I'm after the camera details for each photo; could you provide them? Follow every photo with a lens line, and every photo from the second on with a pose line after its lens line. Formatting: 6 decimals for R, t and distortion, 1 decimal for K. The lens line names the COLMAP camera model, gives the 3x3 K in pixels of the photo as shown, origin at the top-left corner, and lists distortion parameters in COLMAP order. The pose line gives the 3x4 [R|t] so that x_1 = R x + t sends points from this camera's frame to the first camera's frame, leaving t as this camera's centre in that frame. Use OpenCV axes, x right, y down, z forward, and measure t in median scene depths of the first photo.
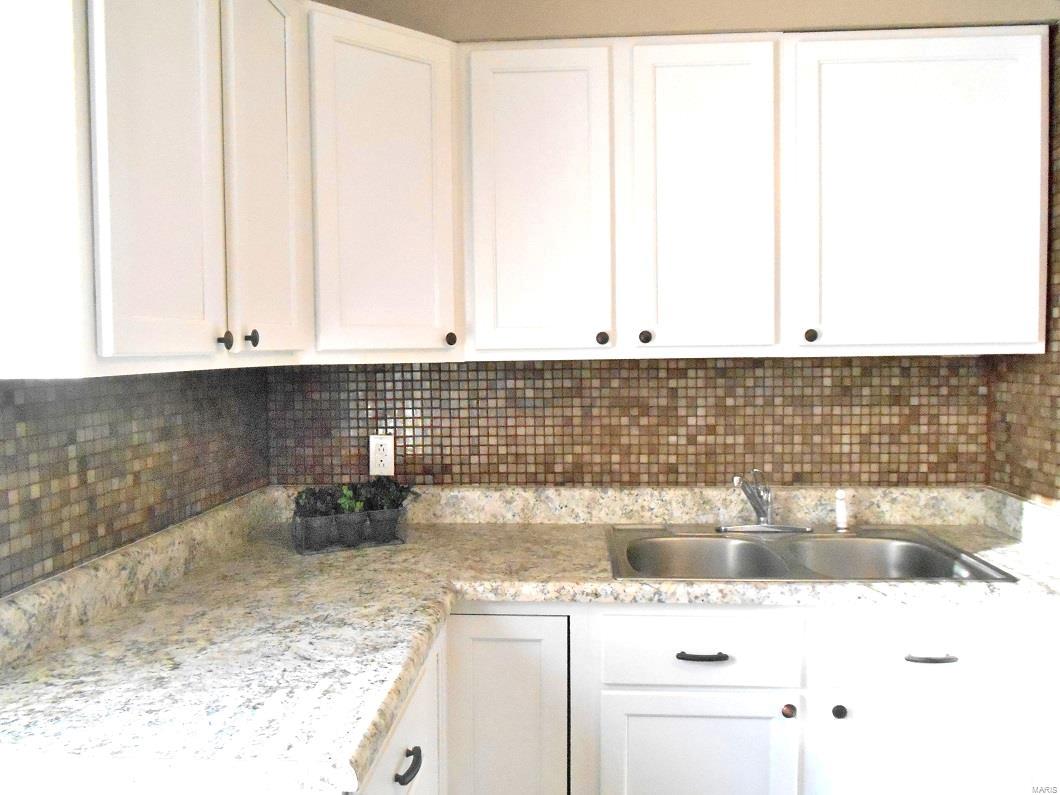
lens RADIAL K [[850.2, 0, 535.3], [0, 850.2, 396.8], [0, 0, 1]] dist [-0.028032, 0.007098]
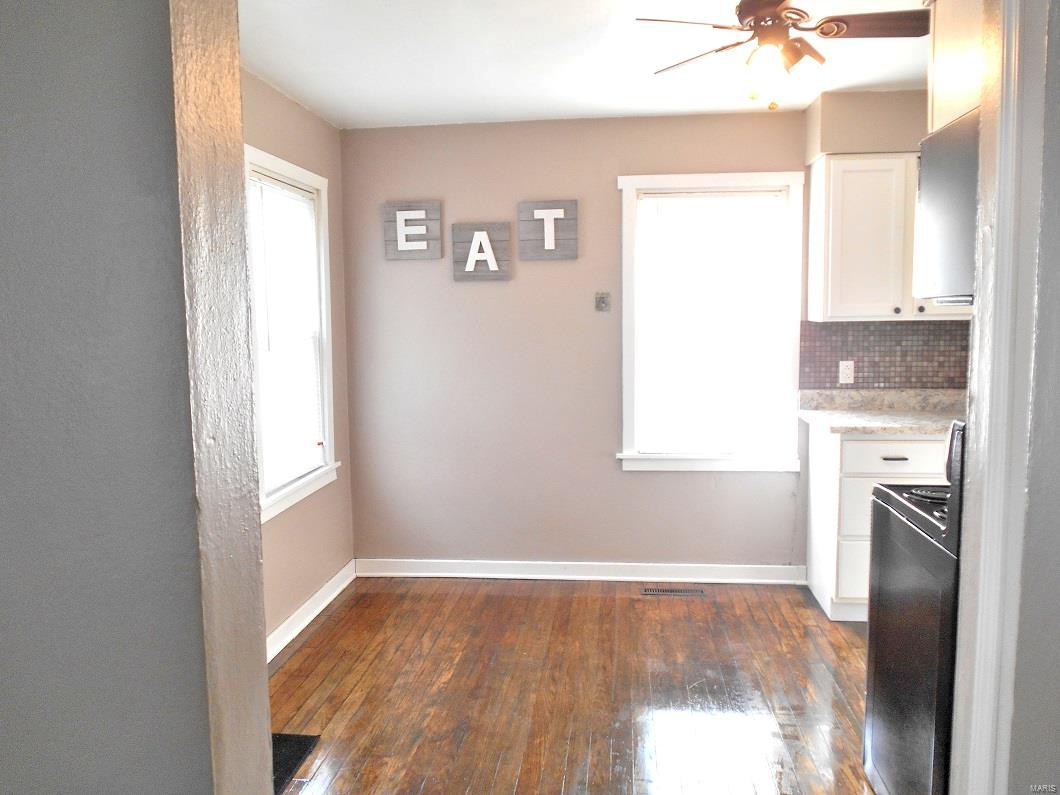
lens RADIAL K [[874.0, 0, 535.3], [0, 874.0, 393.4], [0, 0, 1]] dist [-0.026247, 0.014198]
pose [[-0.032080, 0.106988, -0.993743, 1.543991], [-0.043881, 0.993145, 0.108340, -0.030939], [0.998522, 0.047082, -0.027166, -0.086197]]
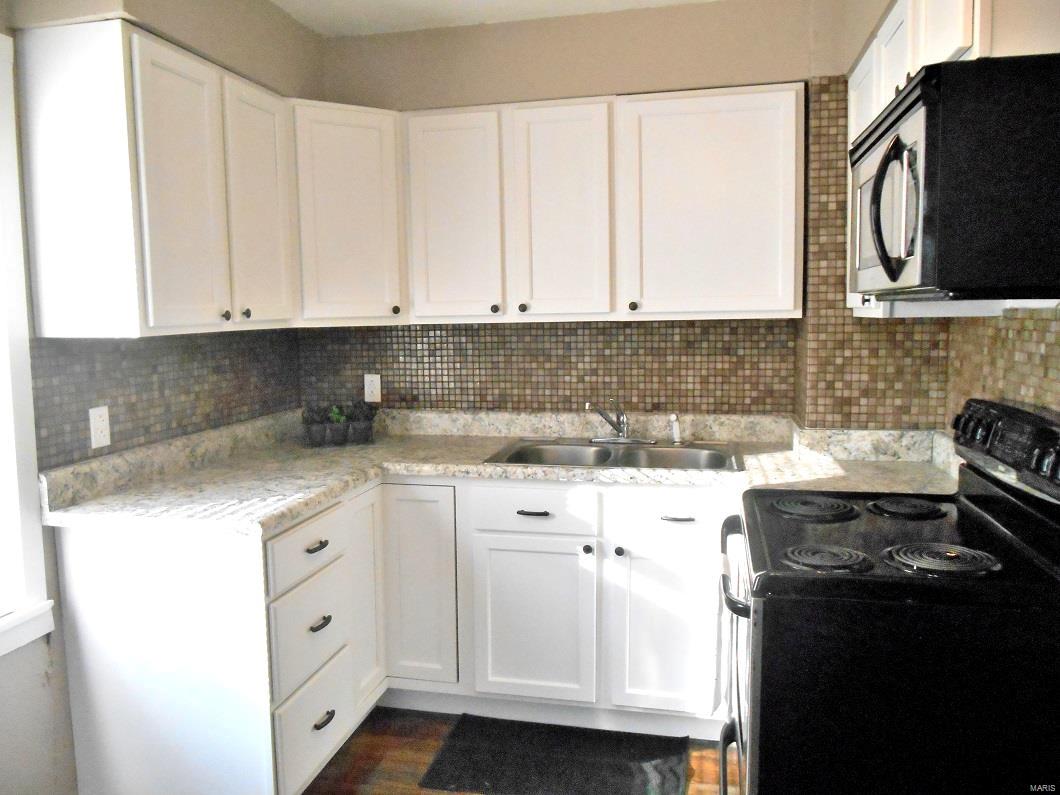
lens RADIAL K [[818.2, 0, 530.0], [0, 818.2, 397.5], [0, 0, 1]] dist [-0.026820, 0.005004]
pose [[0.988153, 0.011302, -0.153055, 0.314356], [-0.002678, 0.998403, 0.056436, 0.004802], [0.153448, -0.055357, 0.986605, -0.363475]]
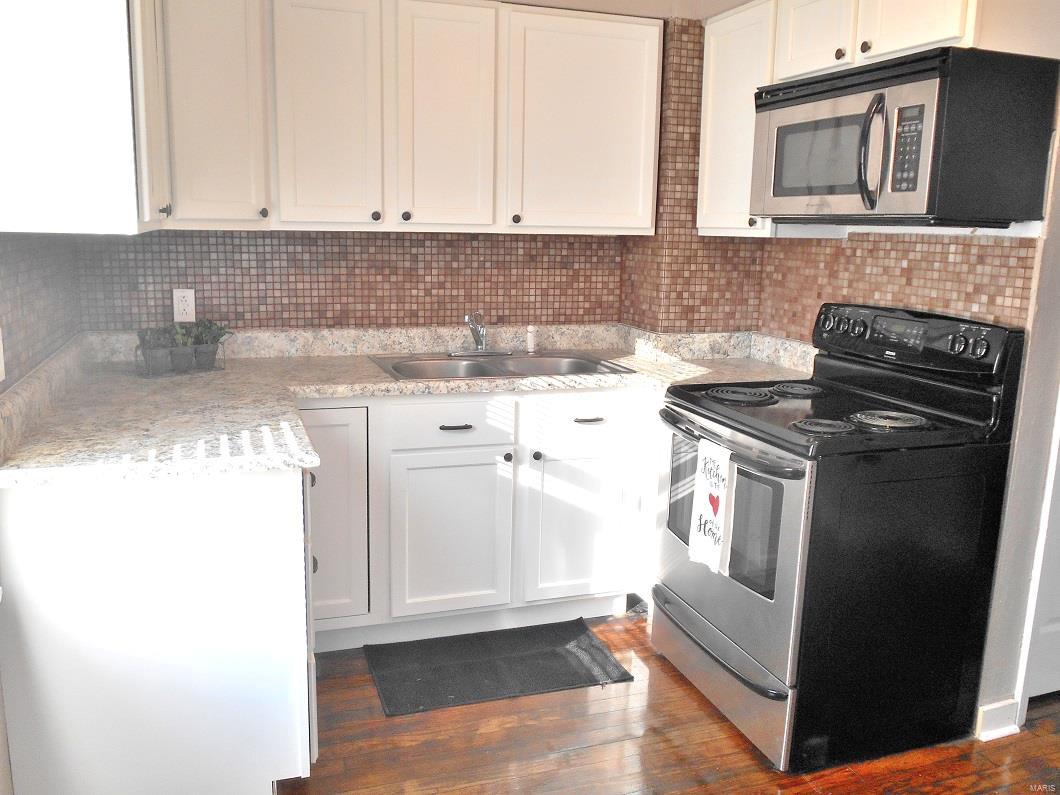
lens RADIAL K [[874.0, 0, 535.3], [0, 874.0, 393.4], [0, 0, 1]] dist [-0.026247, 0.014198]
pose [[0.920122, -0.043657, 0.389192, -0.216420], [-0.010180, 0.990765, 0.135205, 0.019919], [-0.391500, -0.128367, 0.911180, -0.381974]]
